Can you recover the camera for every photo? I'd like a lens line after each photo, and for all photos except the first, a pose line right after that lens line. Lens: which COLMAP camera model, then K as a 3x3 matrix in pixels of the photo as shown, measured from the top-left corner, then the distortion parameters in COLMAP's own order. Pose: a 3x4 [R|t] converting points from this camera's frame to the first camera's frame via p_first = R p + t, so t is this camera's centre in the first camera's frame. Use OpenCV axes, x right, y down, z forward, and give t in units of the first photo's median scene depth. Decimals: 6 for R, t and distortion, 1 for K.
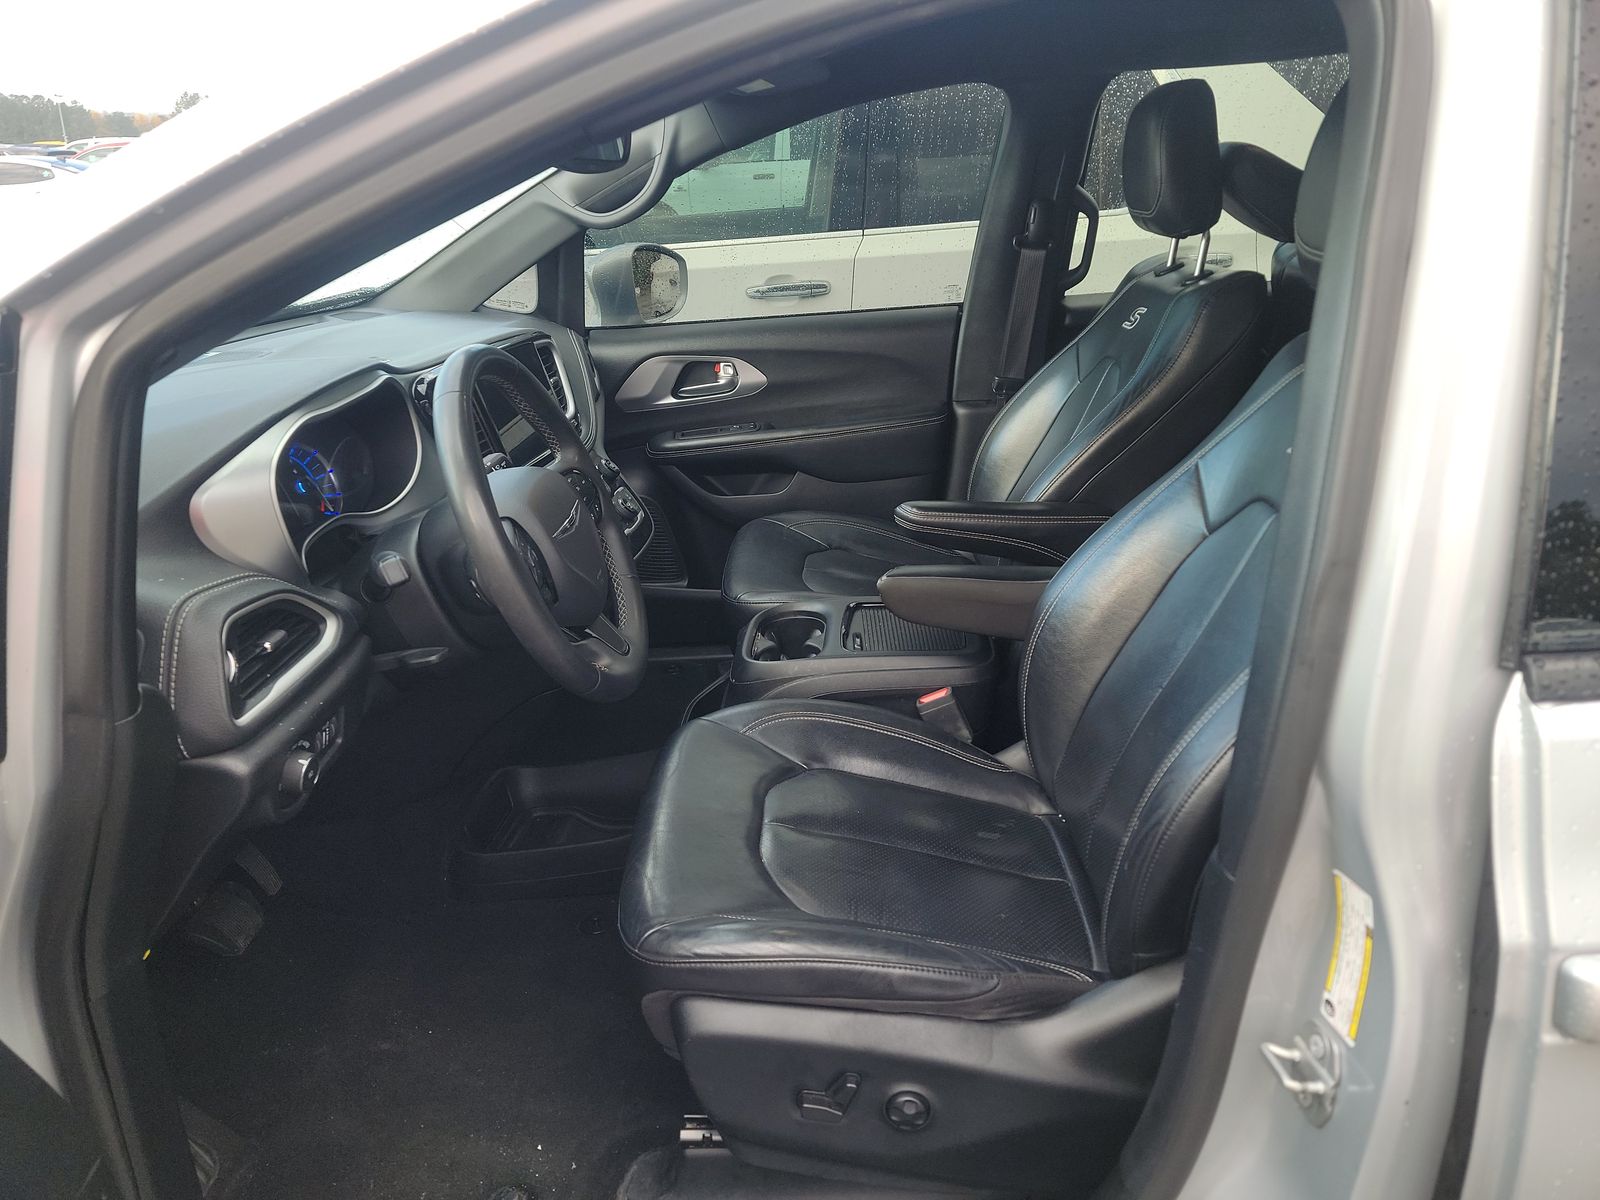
lens RADIAL K [[1103.9, 0, 800.0], [0, 1103.9, 600.0], [0, 0, 1]] dist [0.090165, -0.131240]
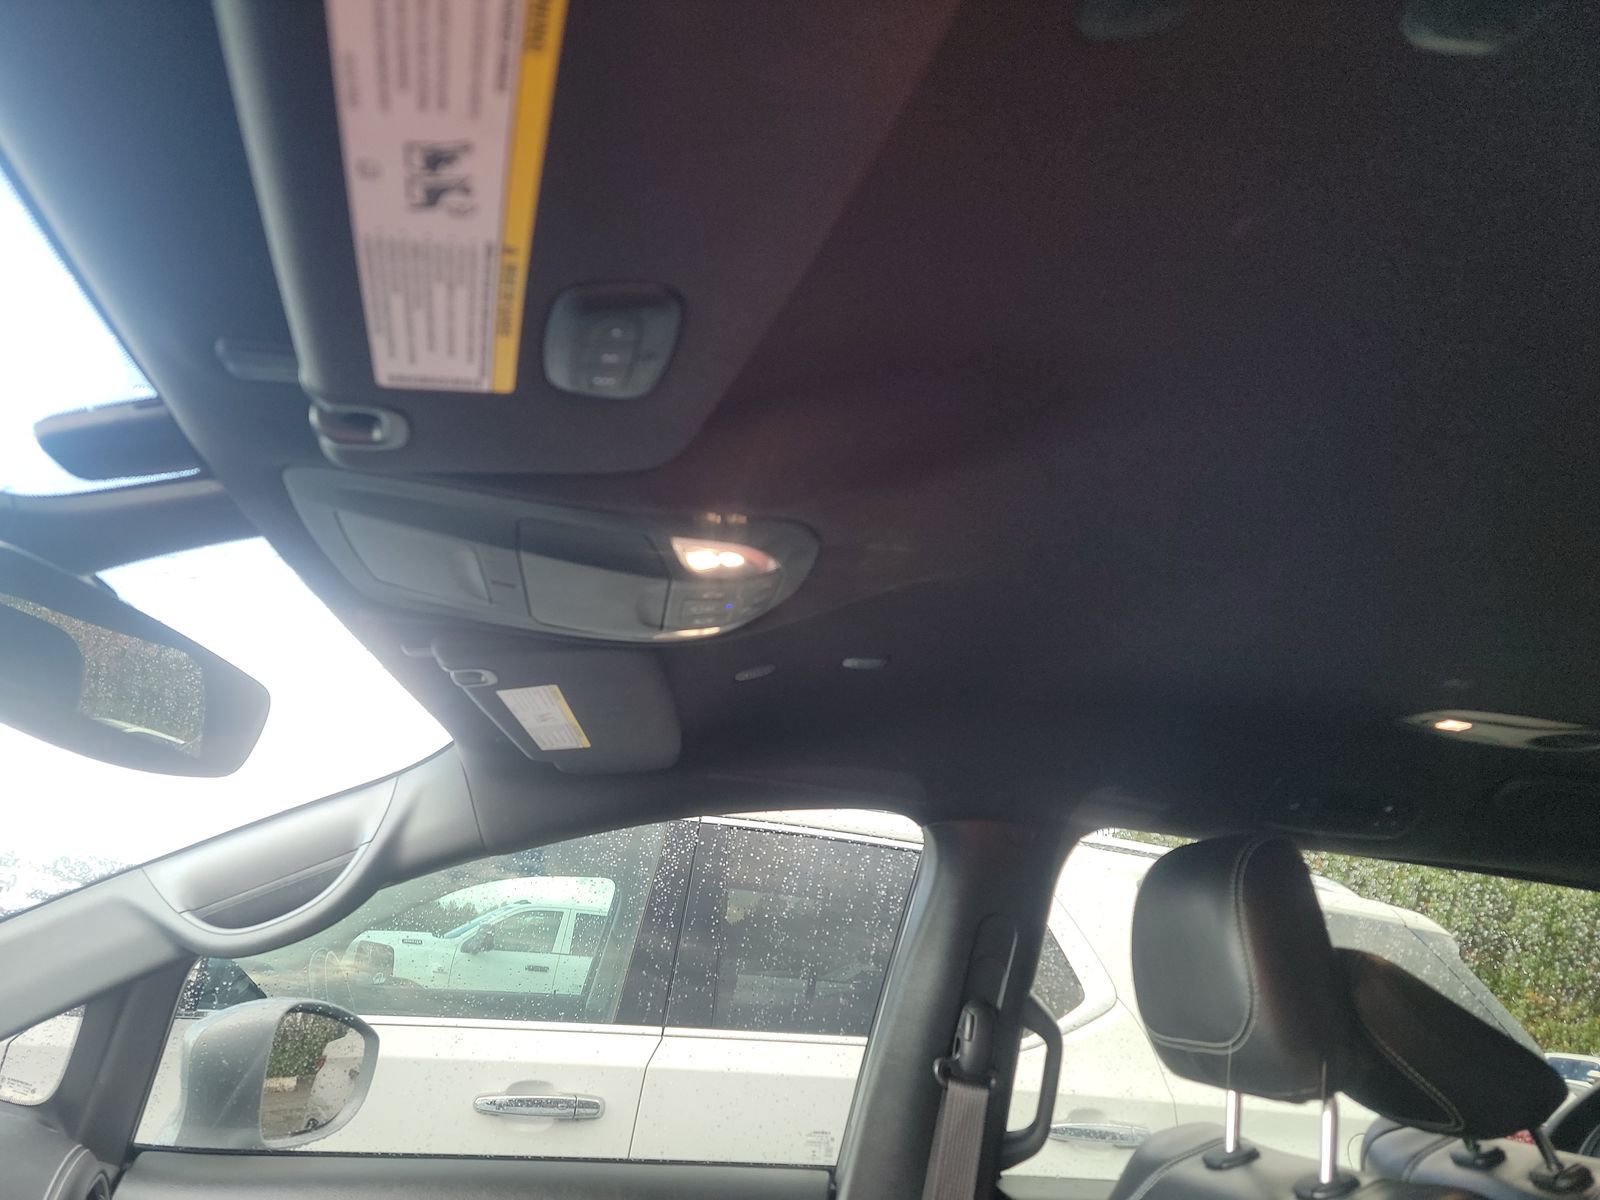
lens RADIAL K [[1123.2, 0, 800.0], [0, 1123.2, 600.0], [0, 0, 1]] dist [0.133697, -0.101278]
pose [[0.974987, 0.177596, 0.133641, -0.006190], [-0.050619, 0.762902, -0.644530, -0.100043], [-0.216421, 0.621644, 0.752809, 0.352988]]
